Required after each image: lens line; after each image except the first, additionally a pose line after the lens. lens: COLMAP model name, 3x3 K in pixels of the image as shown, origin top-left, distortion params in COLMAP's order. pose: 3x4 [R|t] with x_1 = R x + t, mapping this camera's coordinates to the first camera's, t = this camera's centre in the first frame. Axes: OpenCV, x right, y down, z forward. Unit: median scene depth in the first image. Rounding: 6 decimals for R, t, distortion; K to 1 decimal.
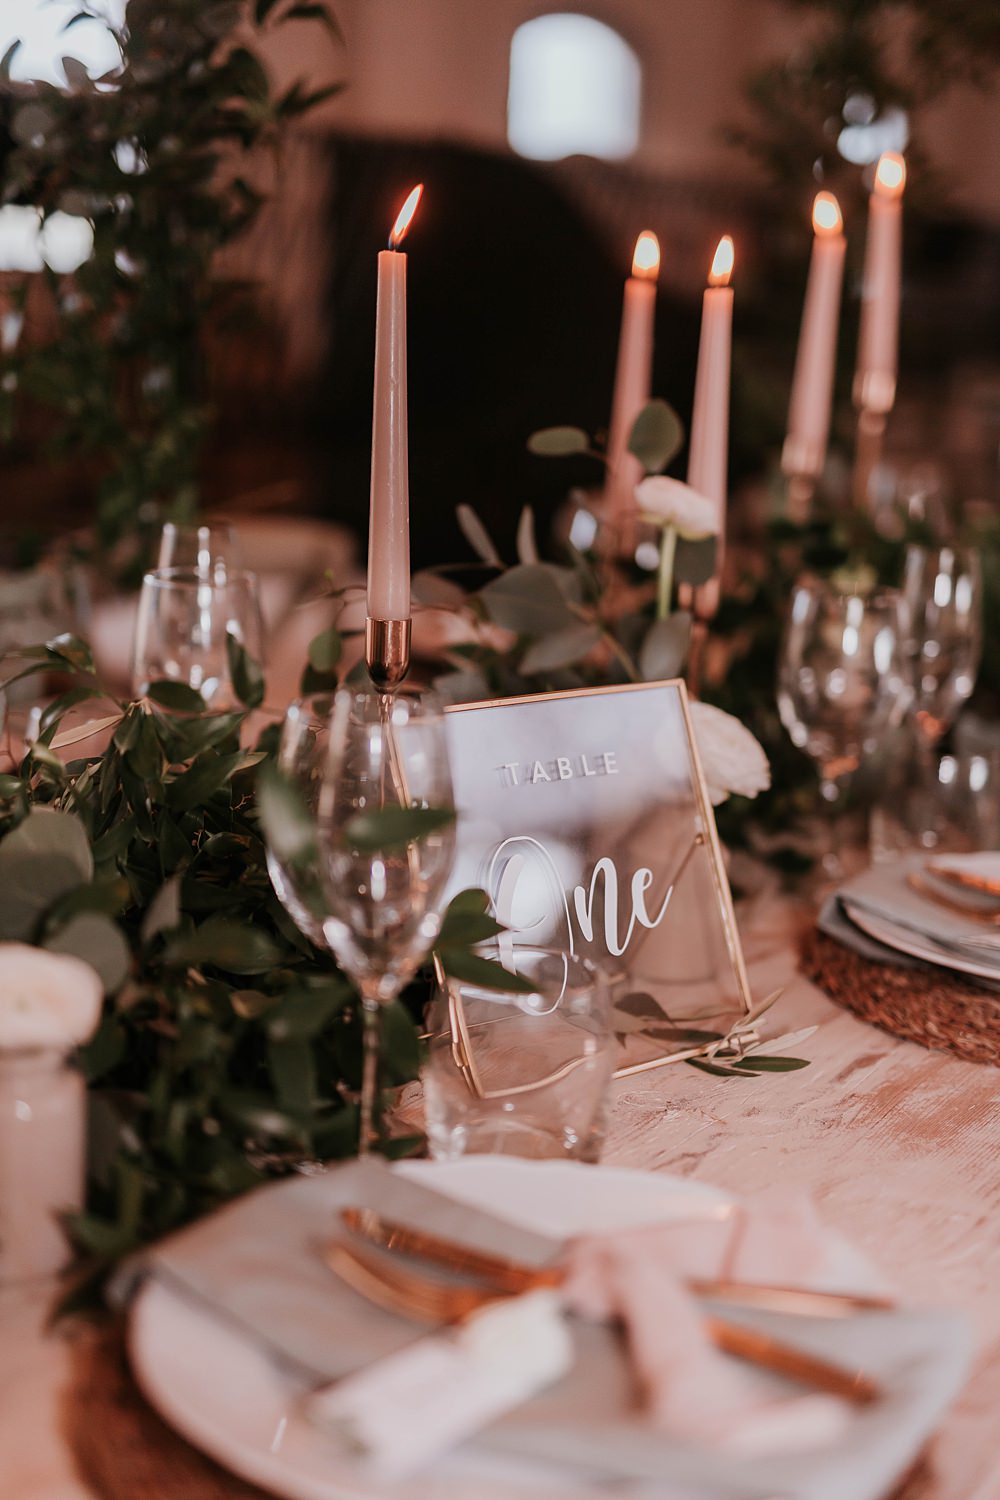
lens RADIAL K [[2120.0, 0, 499.2], [0, 2120.0, 752.9], [0, 0, 1]] dist [0.011257, 0.000000]
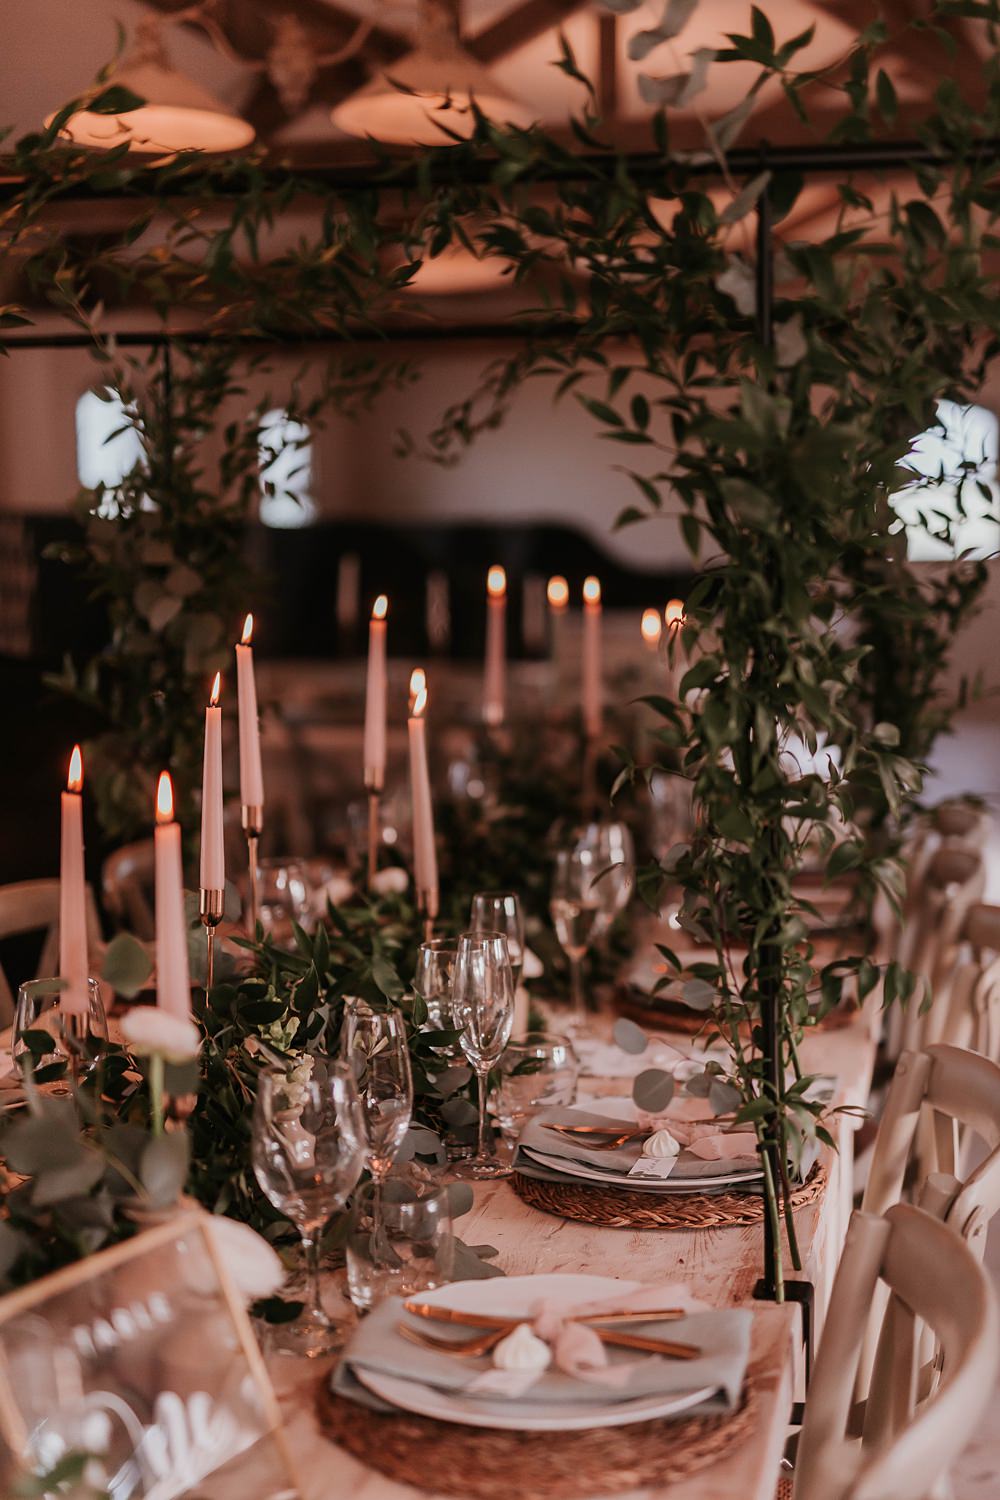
lens RADIAL K [[2120.0, 0, 505.7], [0, 2120.0, 751.1], [0, 0, 1]] dist [0.011257, 0.000000]
pose [[0.934293, -0.101907, 0.341630, -0.119849], [0.139173, 0.986497, -0.086344, -0.150272], [-0.328218, 0.128217, 0.935860, -0.143056]]
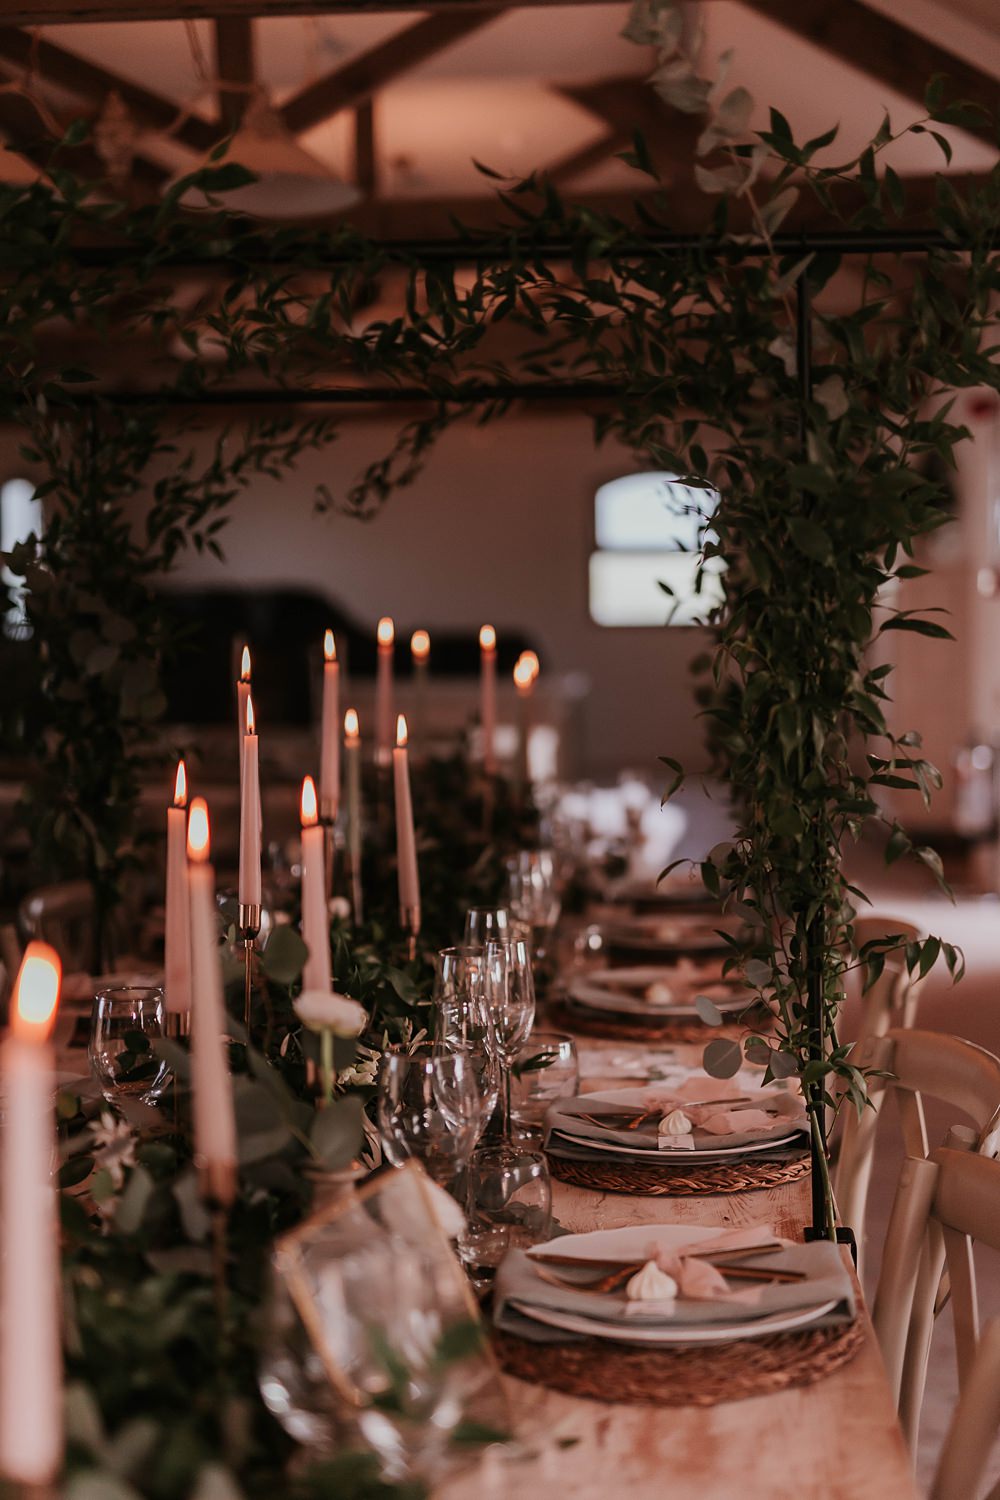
lens RADIAL K [[2120.0, 0, 507.6], [0, 2120.0, 752.2], [0, 0, 1]] dist [0.011257, 0.000000]
pose [[0.873039, -0.103528, 0.476534, -0.426412], [0.169081, 0.980849, -0.096676, -0.135818], [-0.457400, 0.164975, 0.873824, -0.177504]]
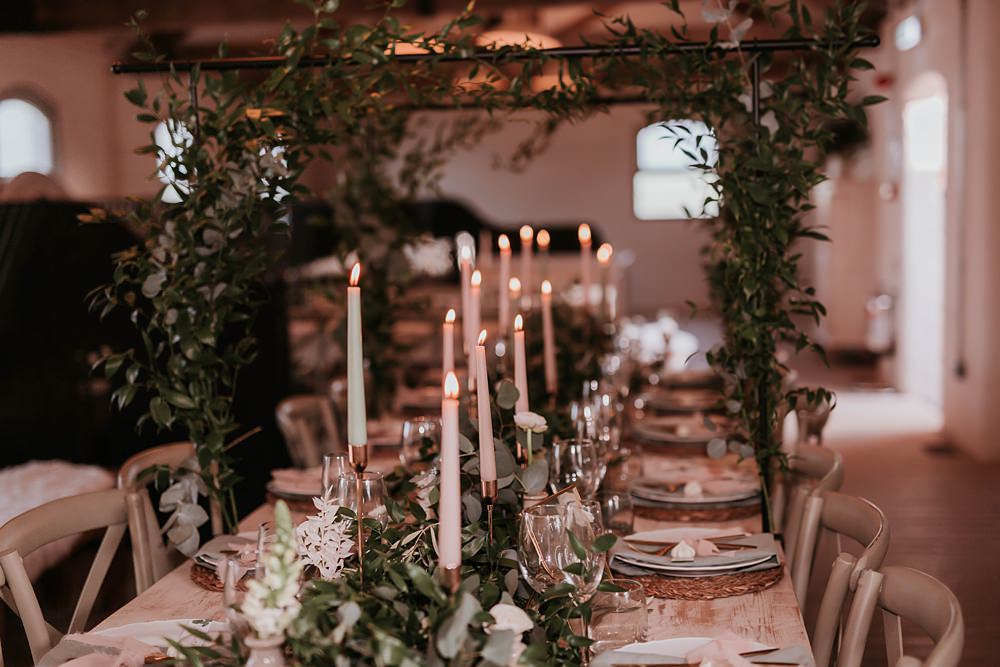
lens RADIAL K [[1413.3, 0, 501.4], [0, 1413.3, 332.9], [0, 0, 1]] dist [0.011257, 0.000000]
pose [[0.896128, -0.119803, 0.427320, -0.731816], [0.171503, 0.981556, -0.084468, -0.086934], [-0.409319, 0.148980, 0.900146, -0.634852]]
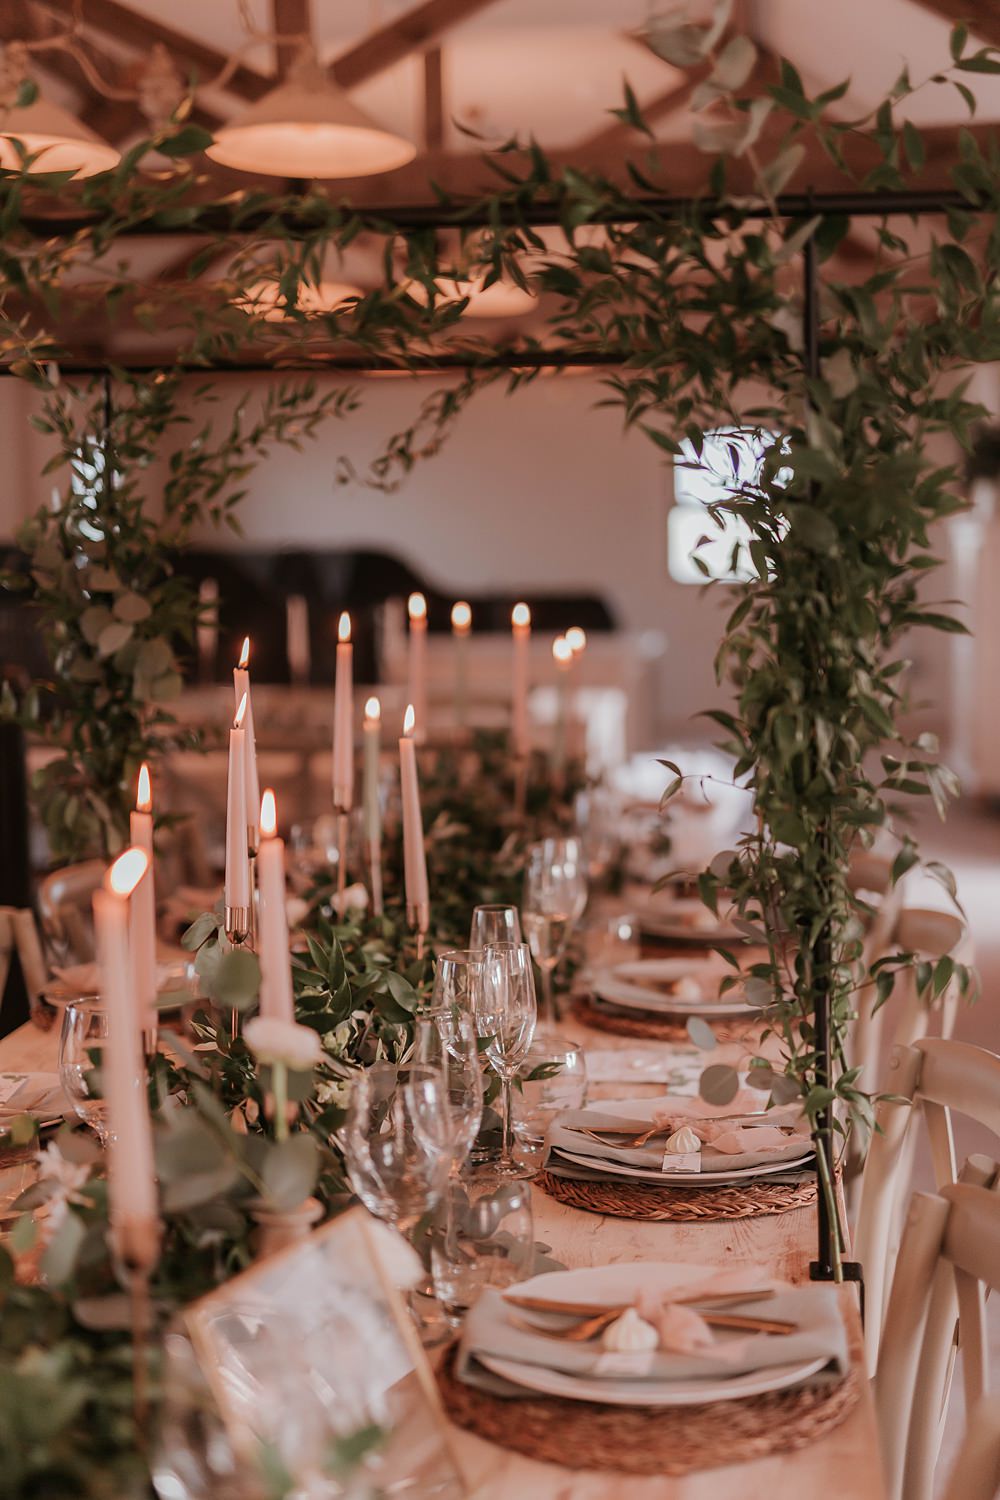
lens RADIAL K [[2120.0, 0, 509.9], [0, 2120.0, 752.0], [0, 0, 1]] dist [0.011257, 0.000000]
pose [[0.892154, -0.112330, 0.437543, -0.312700], [0.163912, 0.983075, -0.081834, -0.166452], [-0.420945, 0.144727, 0.895466, -0.128848]]
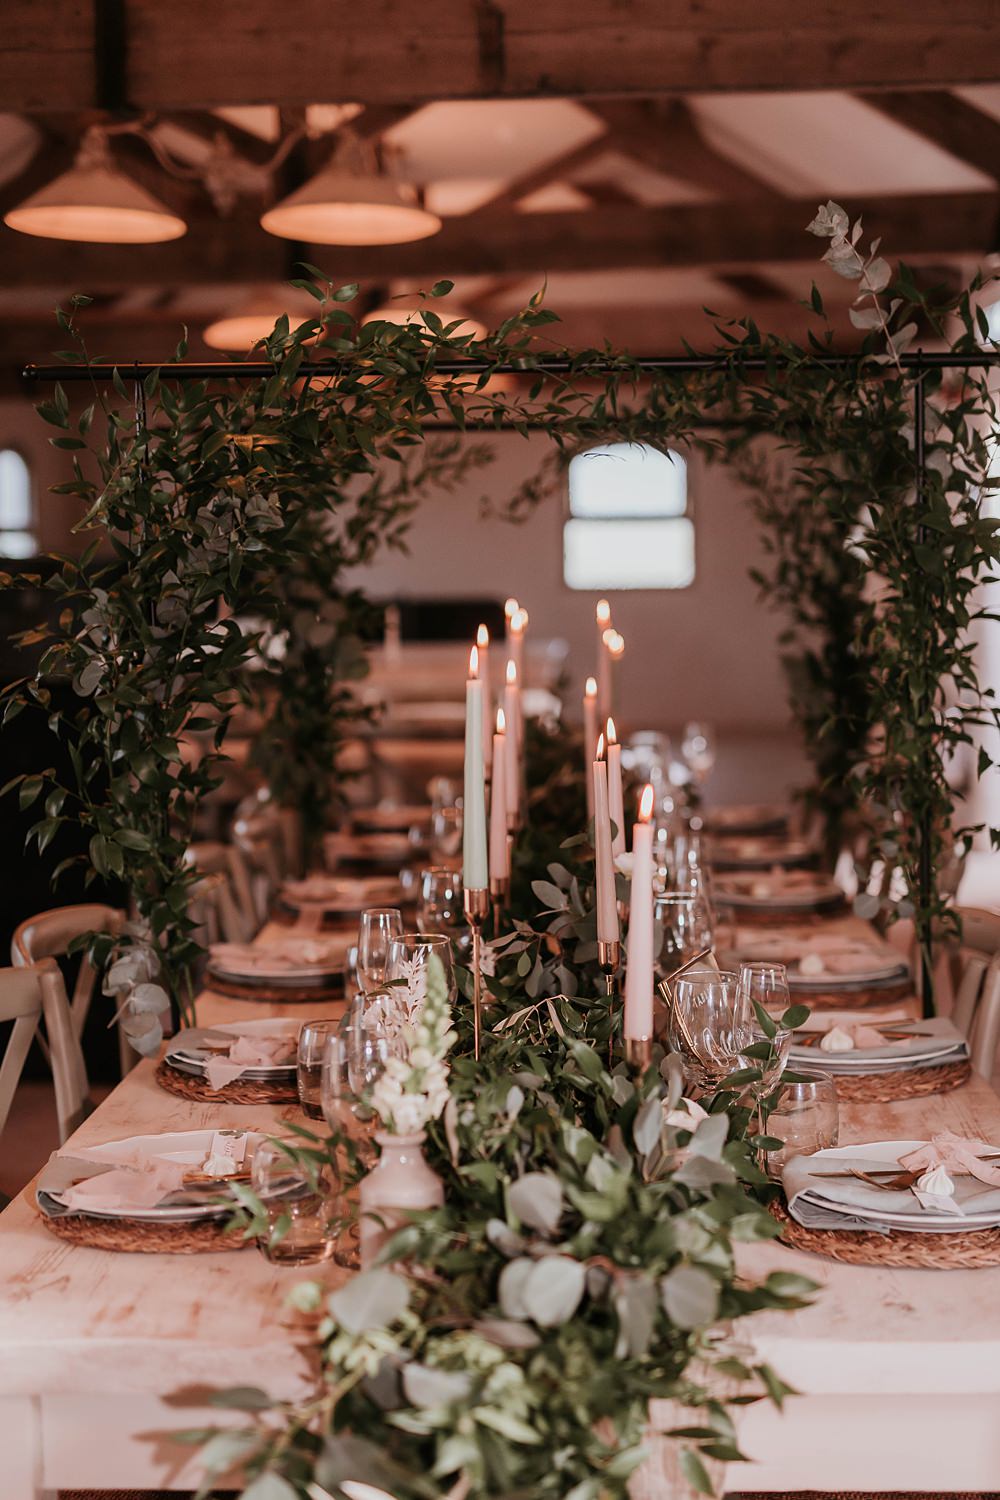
lens RADIAL K [[2202.2, 0, 511.4], [0, 2202.2, 756.5], [0, 0, 1]] dist [-0.004022, 0.000000]
pose [[0.854196, -0.115247, 0.507019, -1.093164], [0.175601, 0.981775, -0.072682, -0.093908], [-0.489402, 0.151117, 0.858865, -0.749969]]
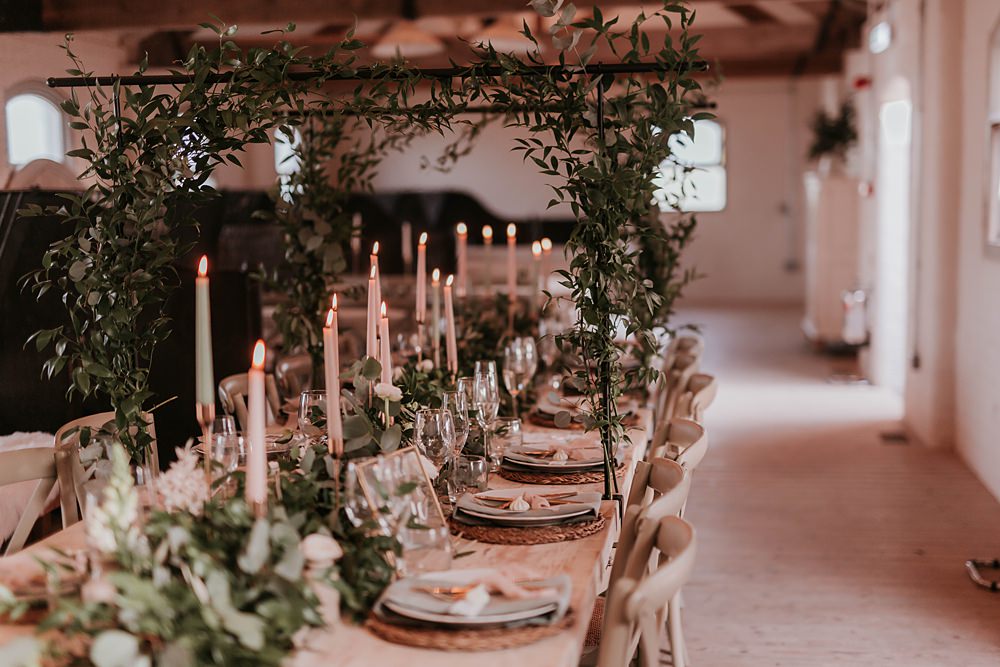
lens RADIAL K [[1413.3, 0, 502.2], [0, 1413.3, 329.1], [0, 0, 1]] dist [0.011257, 0.000000]
pose [[0.908320, -0.109381, 0.403720, -0.622553], [0.156006, 0.984147, -0.084357, -0.006506], [-0.388093, 0.139606, 0.910985, -1.021000]]
